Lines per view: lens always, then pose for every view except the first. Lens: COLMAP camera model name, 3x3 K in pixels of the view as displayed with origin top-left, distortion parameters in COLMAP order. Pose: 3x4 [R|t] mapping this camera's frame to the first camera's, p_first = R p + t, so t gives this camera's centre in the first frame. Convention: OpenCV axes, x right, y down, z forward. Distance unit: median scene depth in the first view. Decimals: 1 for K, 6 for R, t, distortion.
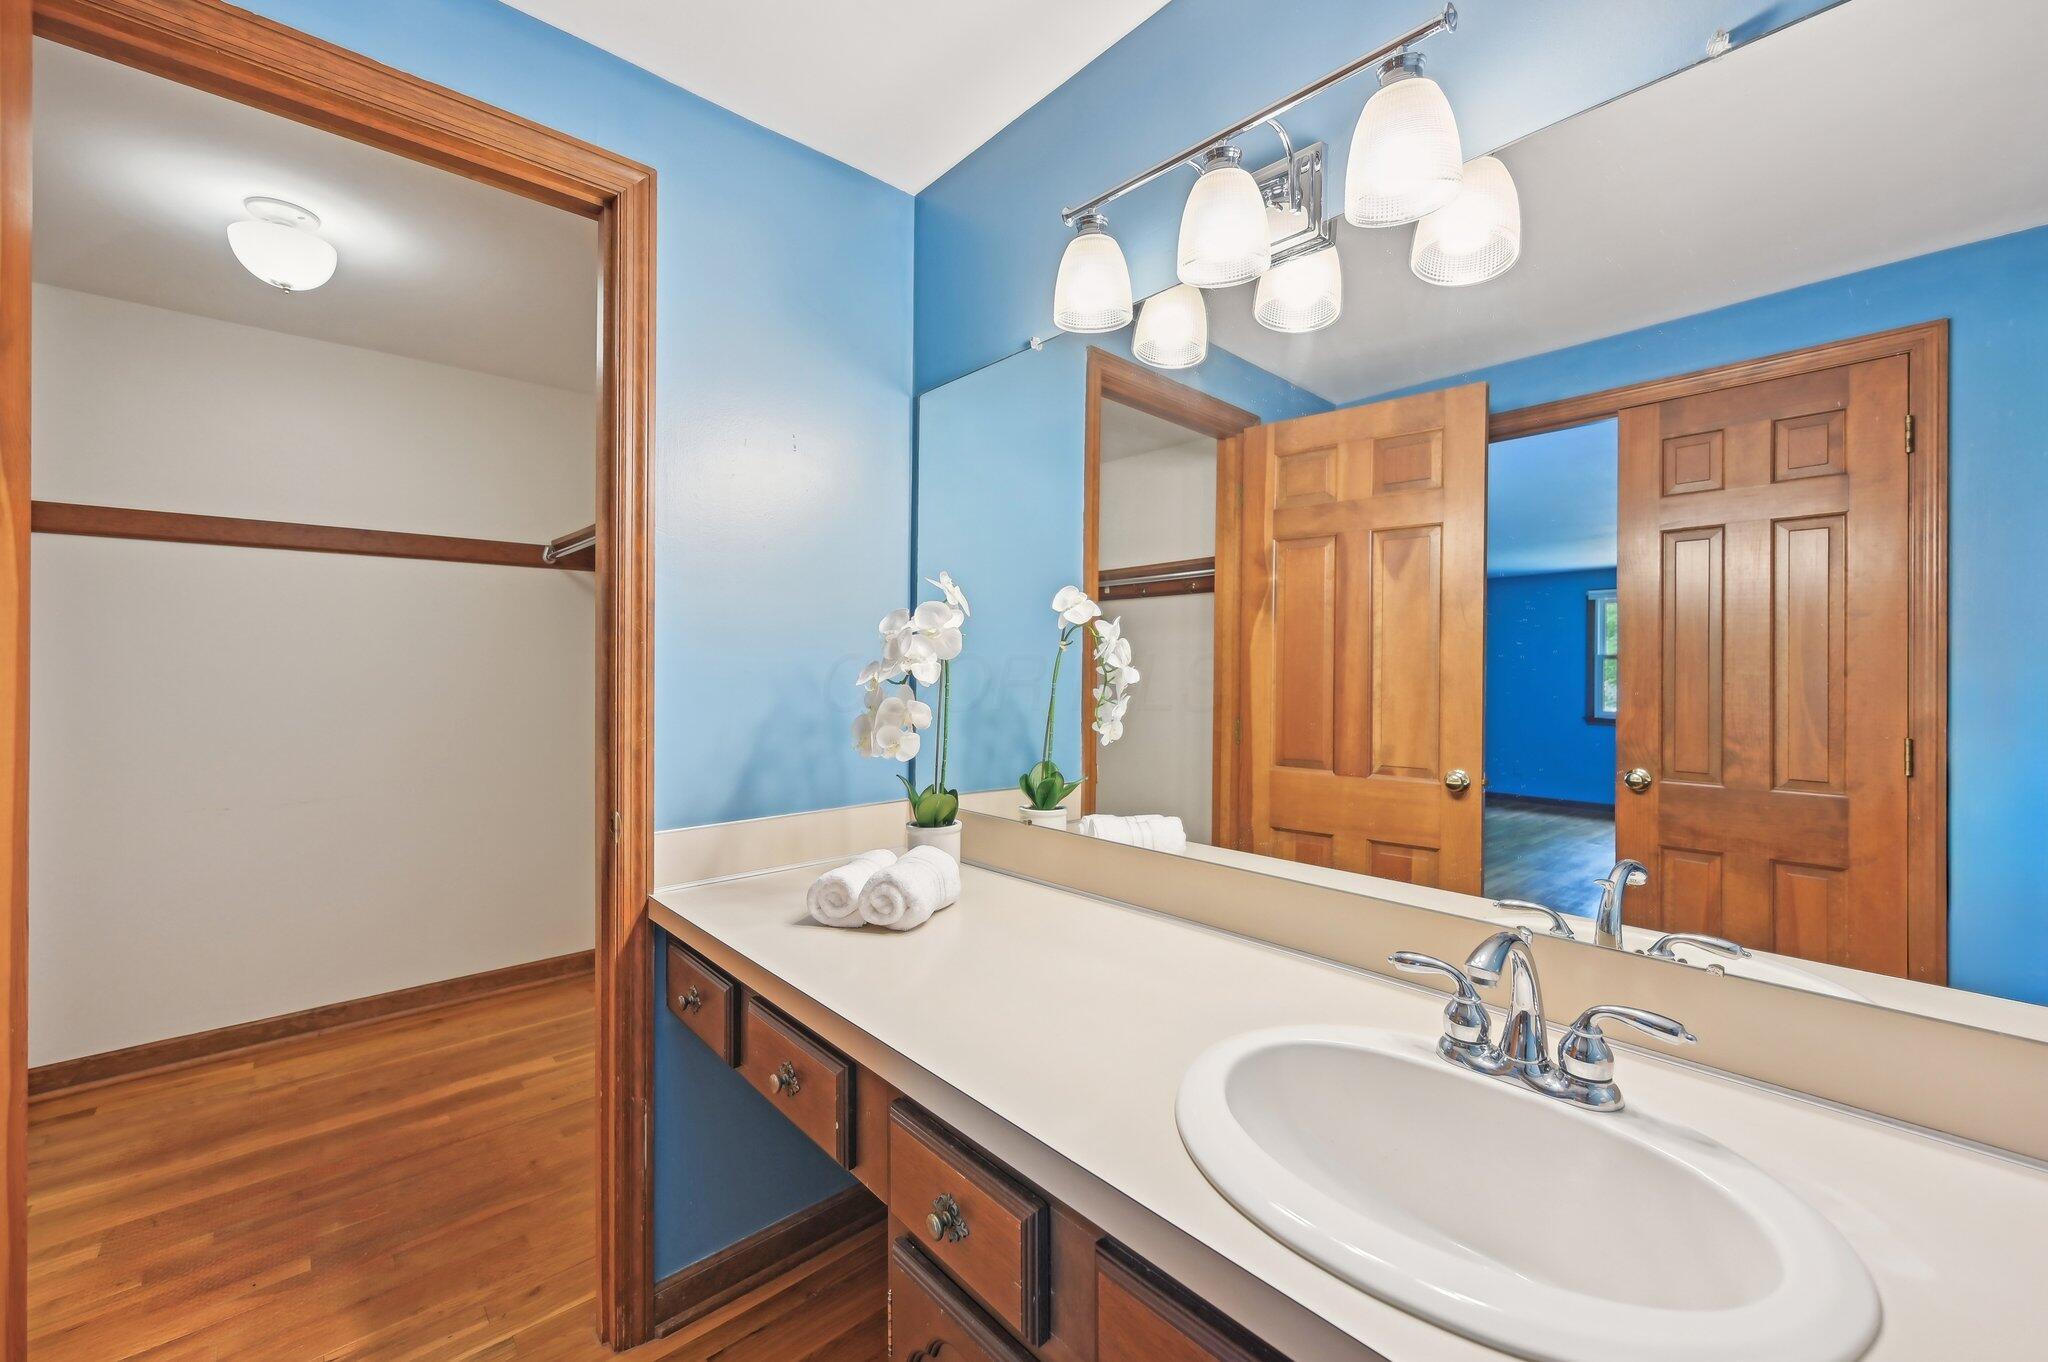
lens RADIAL K [[825.8, 0, 1030.1], [0, 825.8, 669.5], [0, 0, 1]] dist [-0.001686, 0.000115]
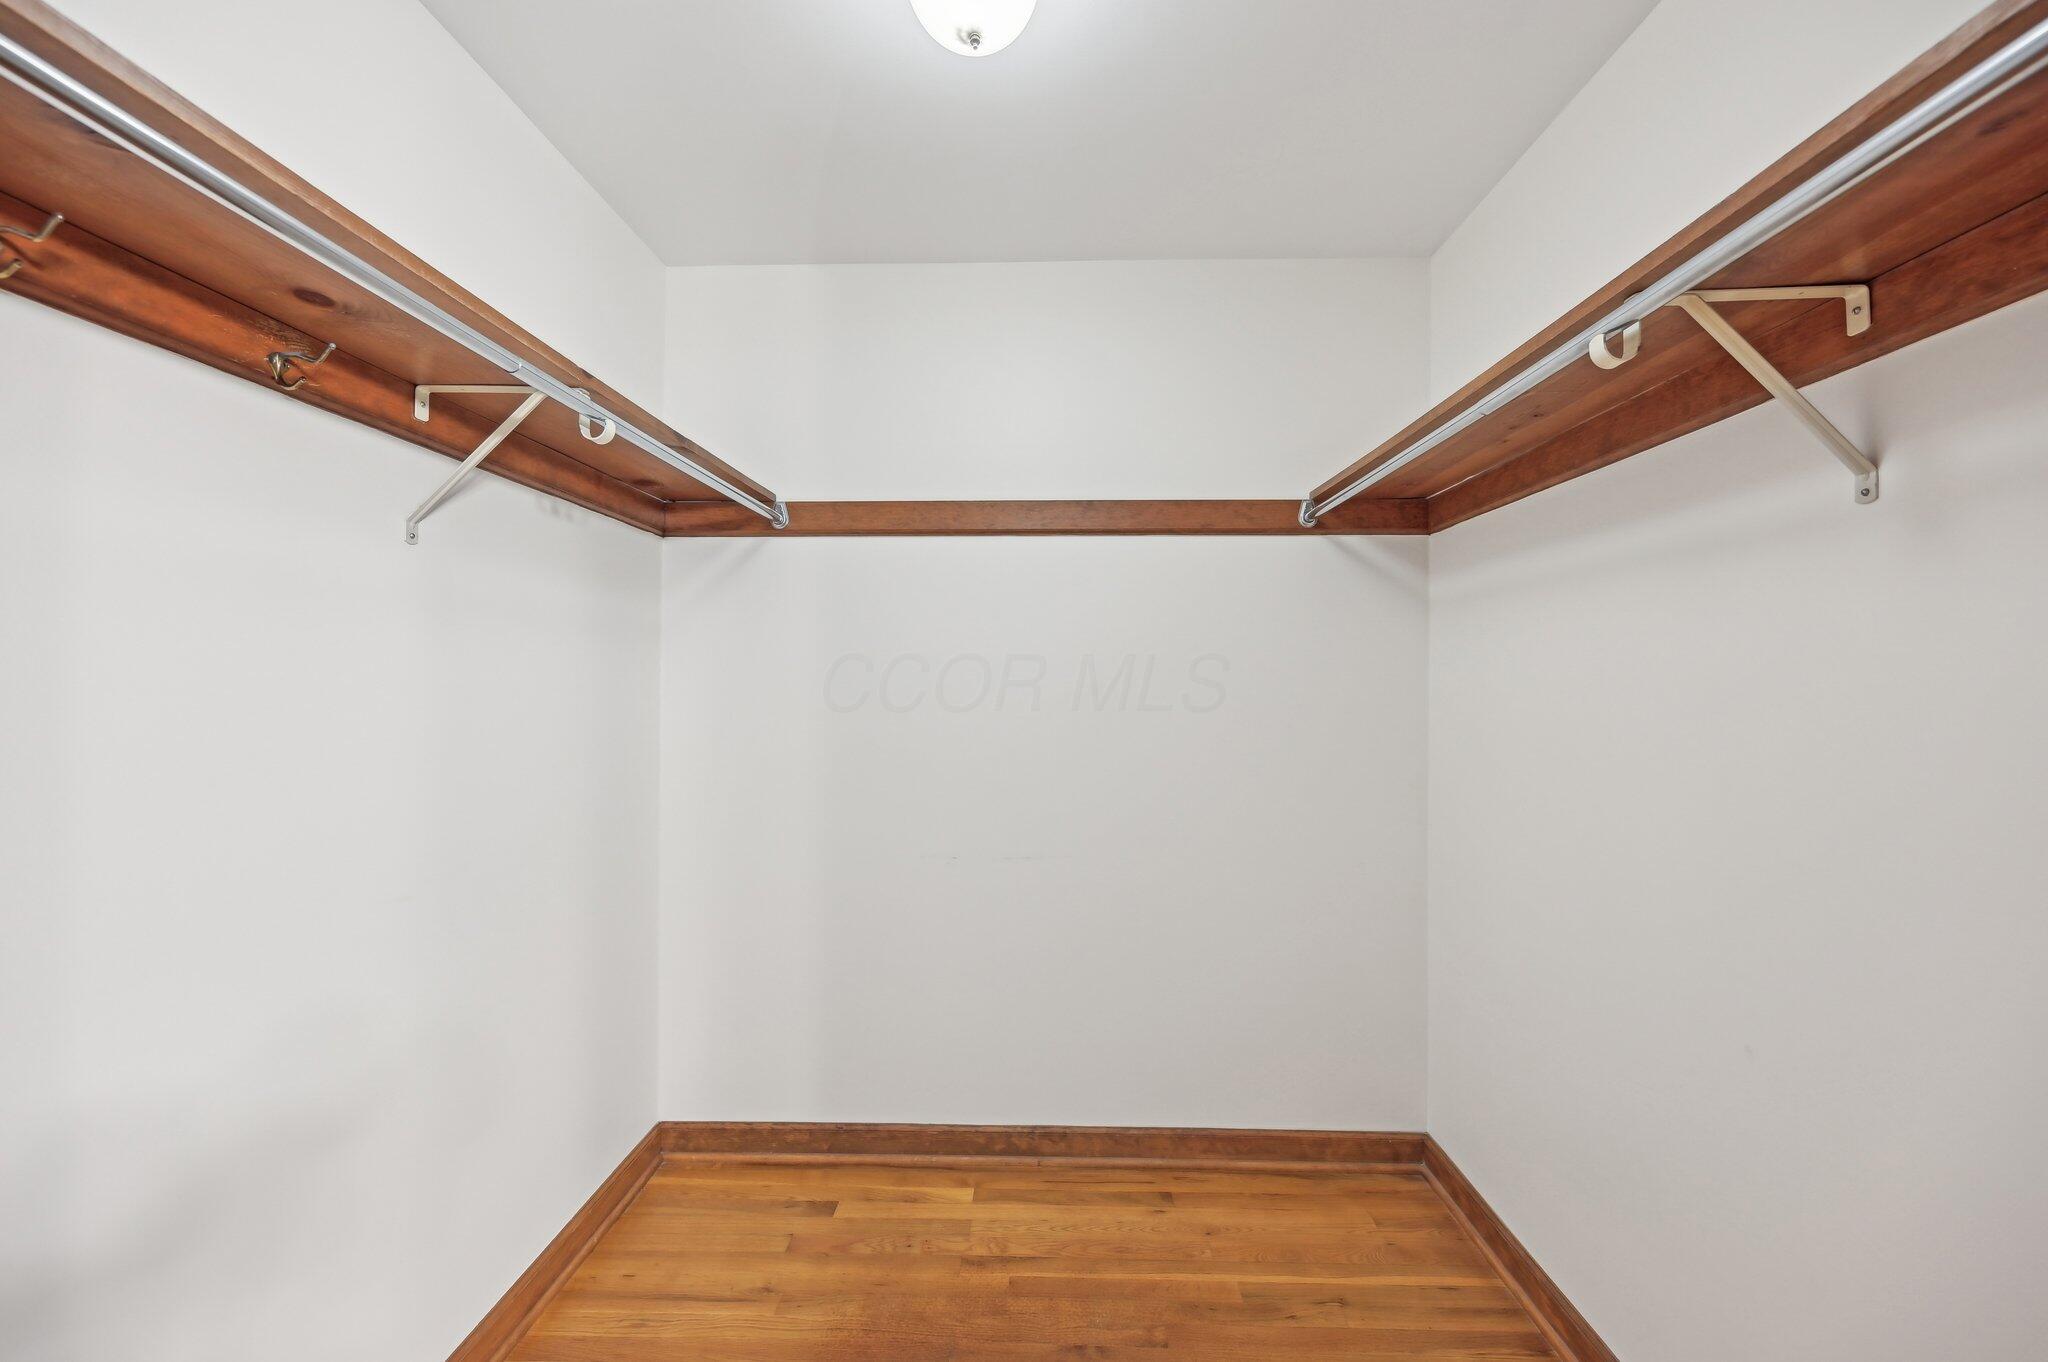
lens RADIAL K [[825.8, 0, 1021.7], [0, 825.8, 679.8], [0, 0, 1]] dist [-0.001686, 0.000115]
pose [[0.719938, 0.002840, -0.694033, -0.340003], [-0.002939, 0.999995, 0.001043, -0.007680], [0.694032, 0.001289, 0.719943, 0.432703]]
